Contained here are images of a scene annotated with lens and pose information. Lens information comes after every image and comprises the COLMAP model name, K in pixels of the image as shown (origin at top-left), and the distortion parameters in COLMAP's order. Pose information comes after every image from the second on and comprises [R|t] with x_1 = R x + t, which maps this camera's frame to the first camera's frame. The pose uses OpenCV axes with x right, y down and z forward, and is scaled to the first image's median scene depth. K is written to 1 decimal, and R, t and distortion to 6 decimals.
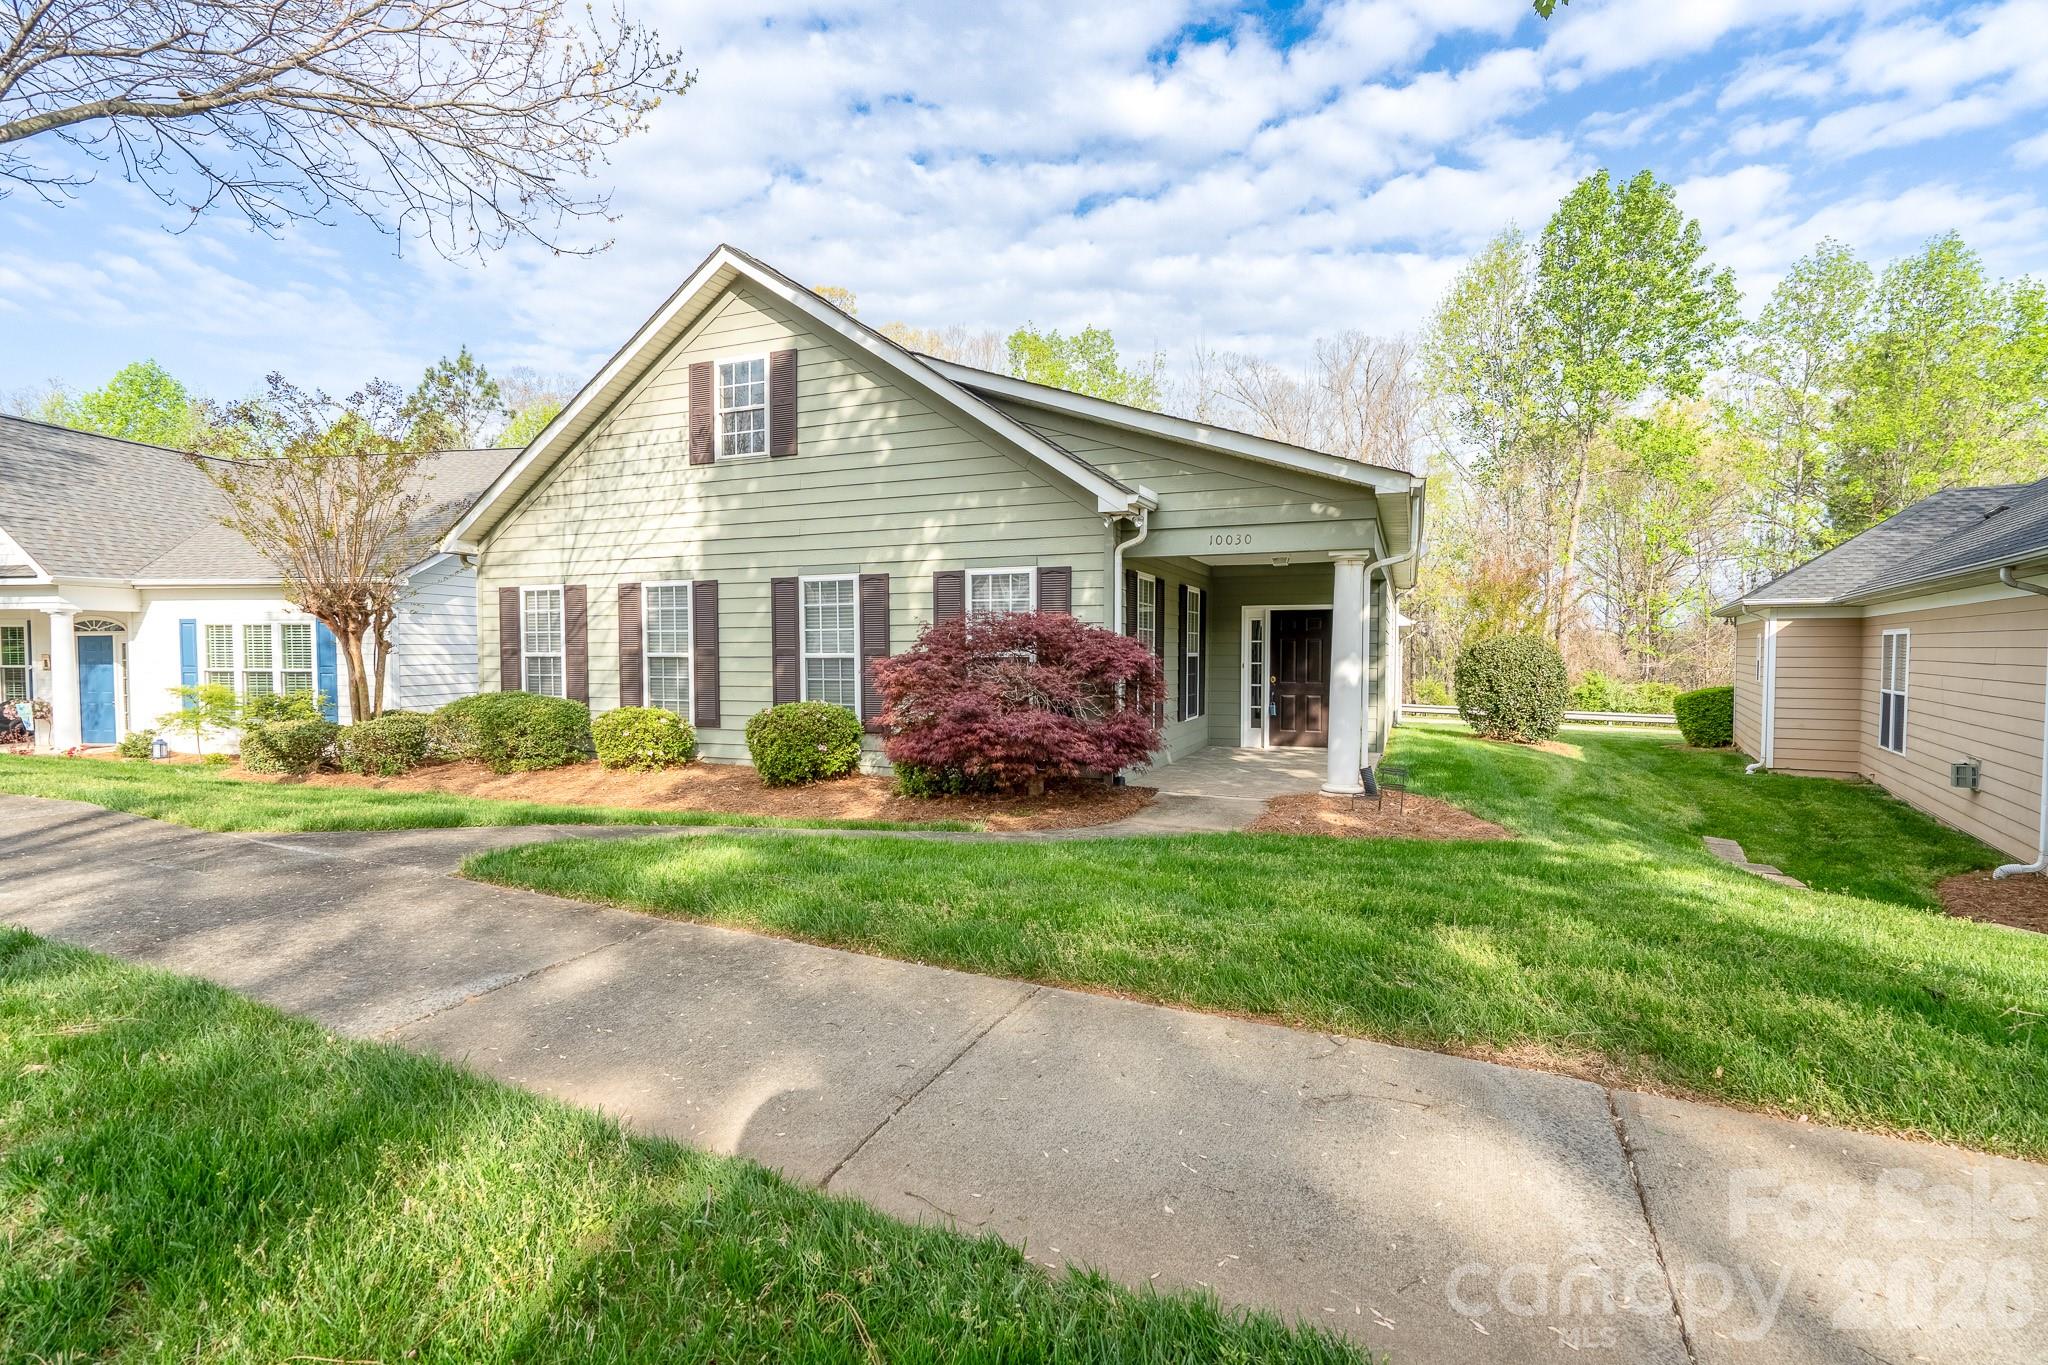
lens RADIAL K [[960.6, 0, 1026.3], [0, 960.6, 680.5], [0, 0, 1]] dist [0.000665, -0.000630]
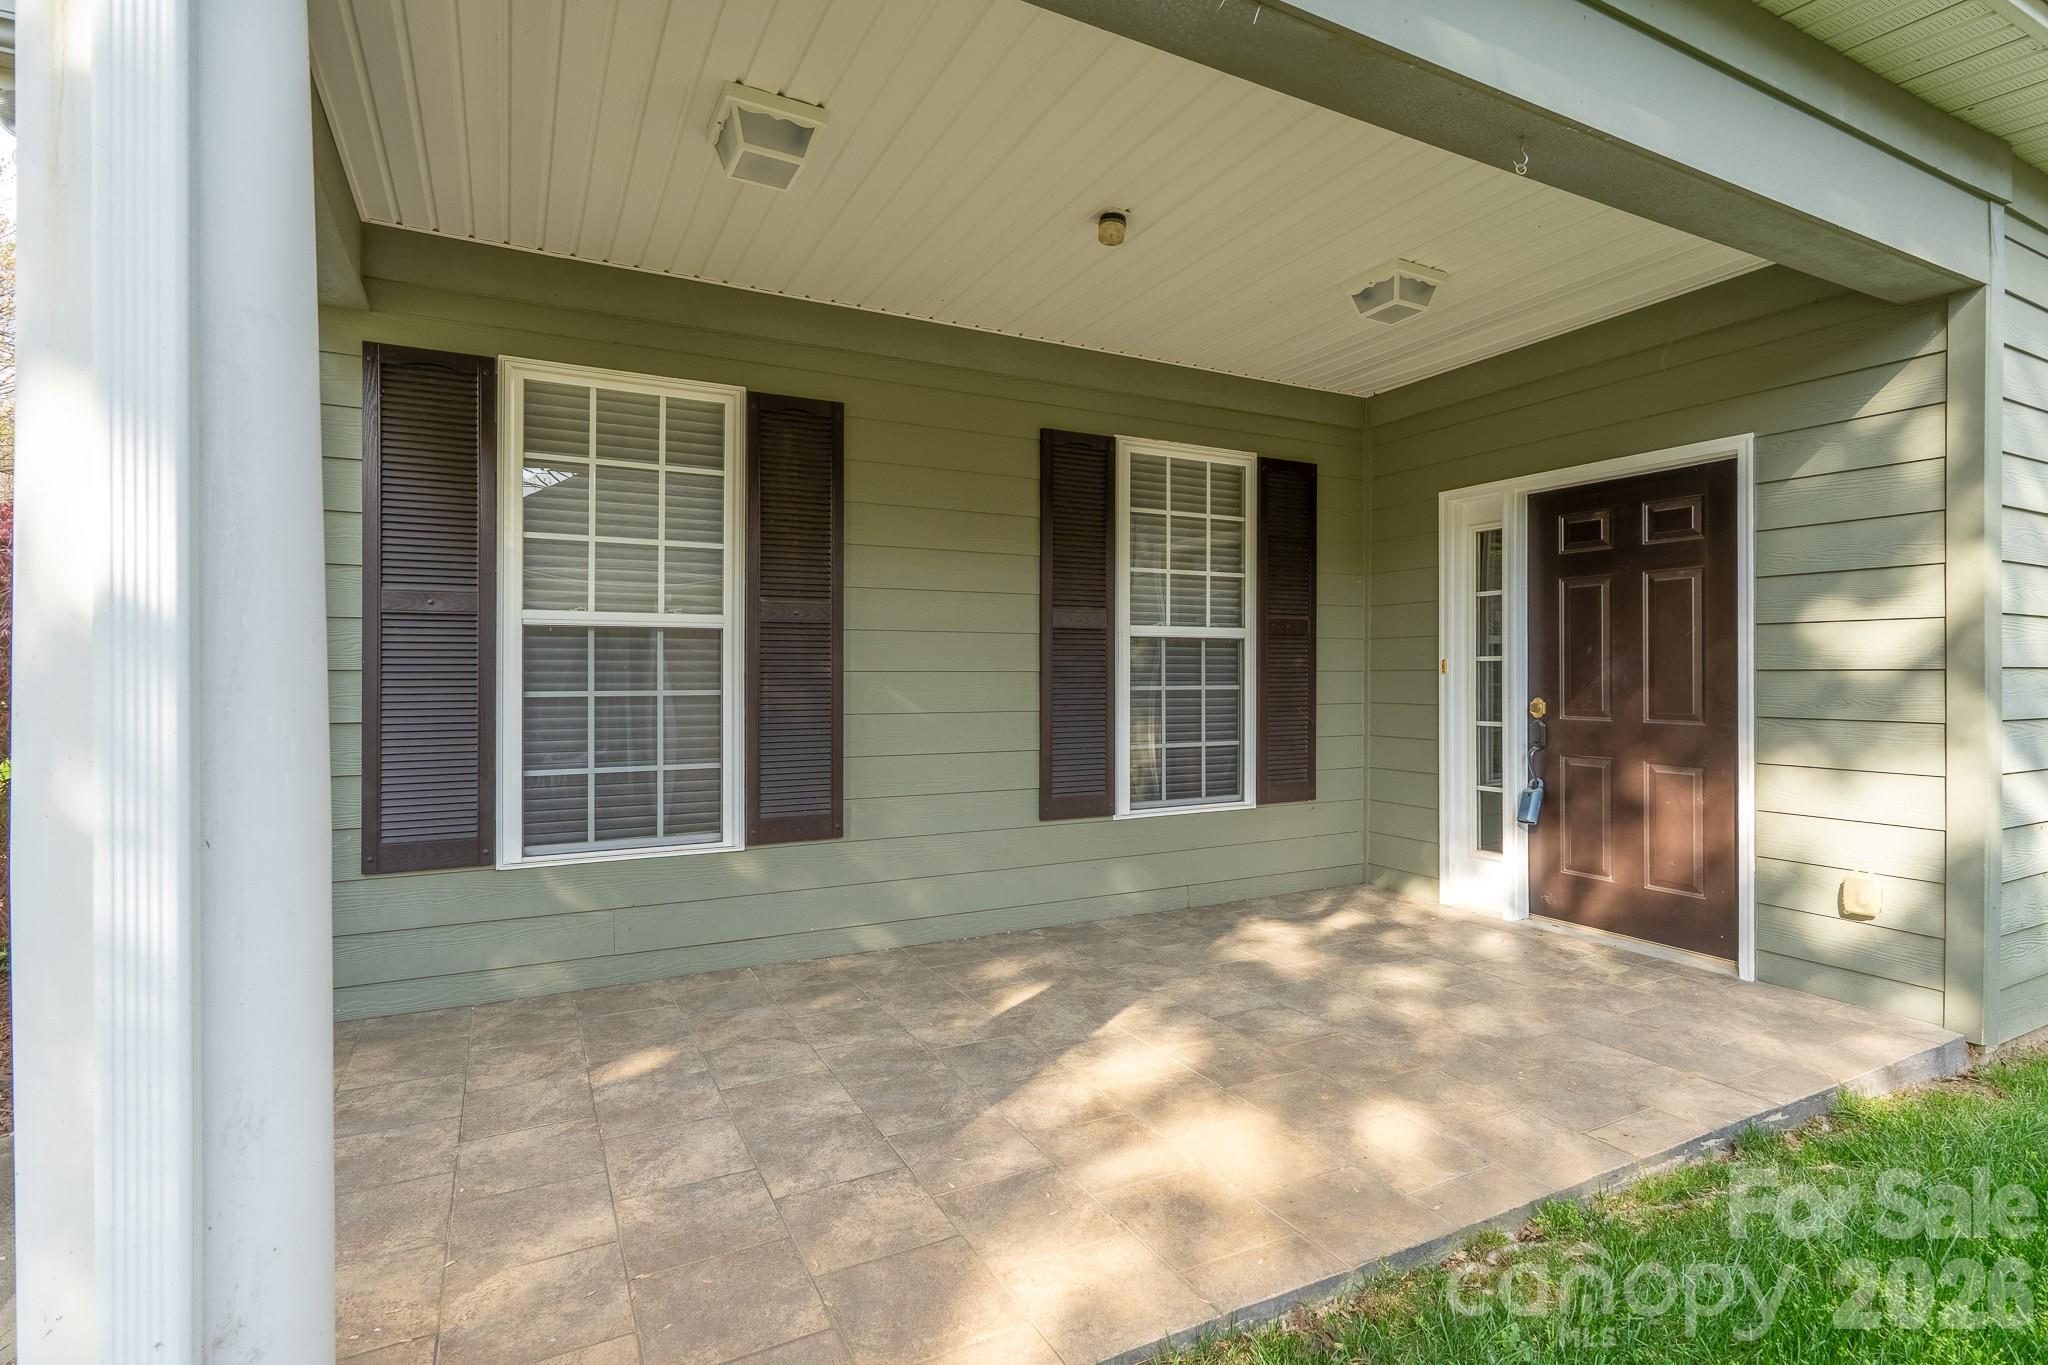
lens RADIAL K [[953.8, 0, 1015.5], [0, 953.8, 669.4], [0, 0, 1]] dist [0.001369, 0.000450]
pose [[0.770884, -0.000101, -0.636976, 0.390893], [-0.019052, 0.999549, -0.023217, -0.002240], [0.636691, 0.030033, 0.770534, 0.760685]]
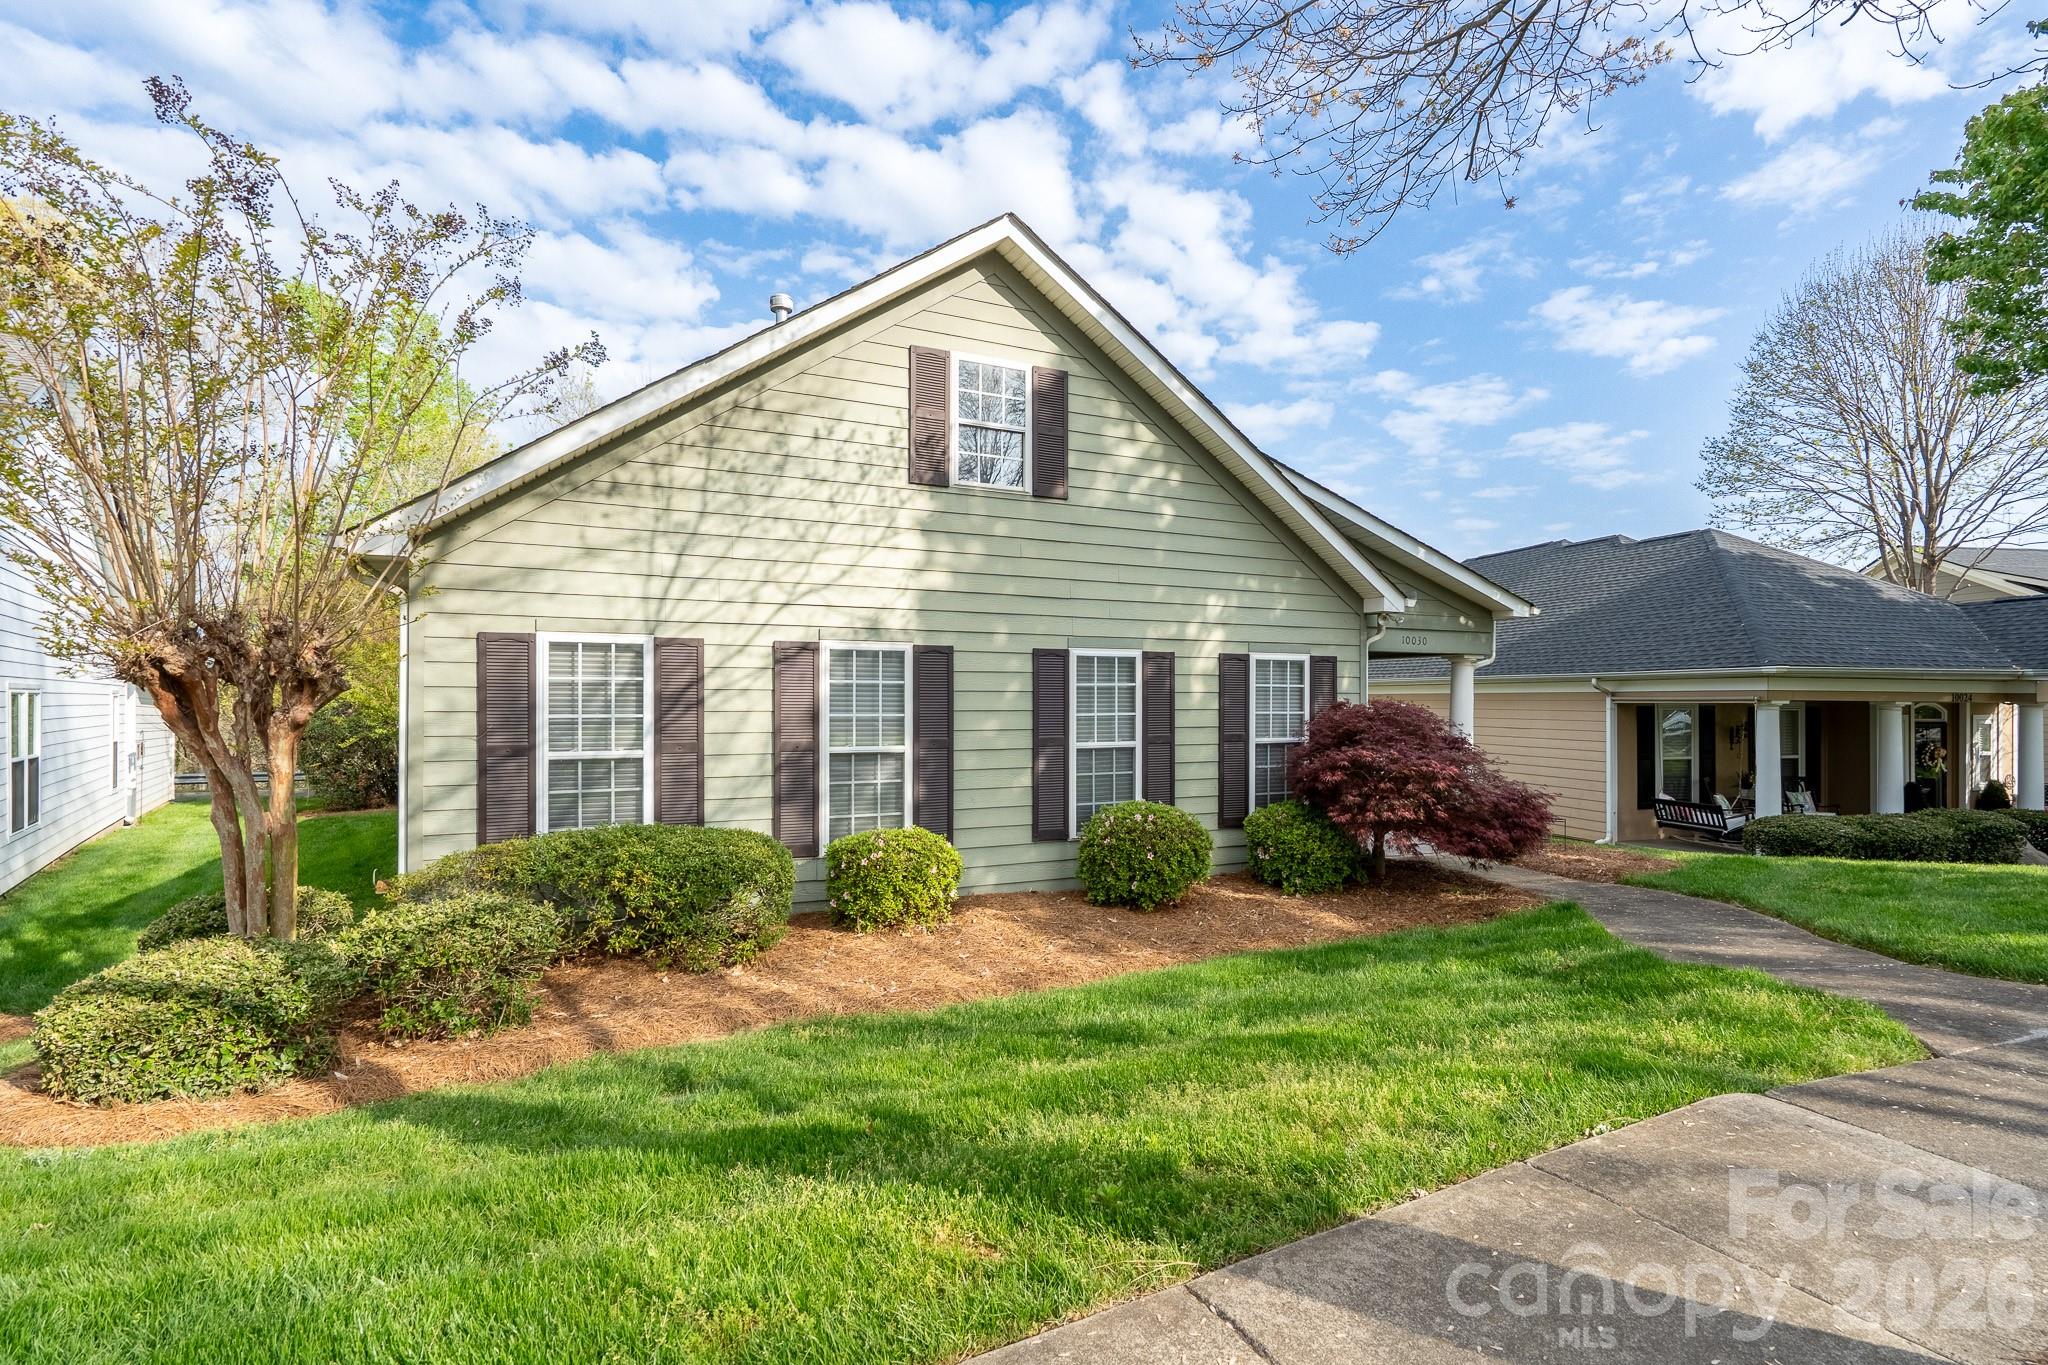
lens RADIAL K [[933.3, 0, 1027.6], [0, 933.3, 691.2], [0, 0, 1]] dist [-0.001232, 0.000319]
pose [[0.671392, 0.010555, 0.741027, -0.779119], [0.018451, 0.999351, -0.030952, -0.044713], [-0.740873, 0.034454, 0.670761, 0.458942]]
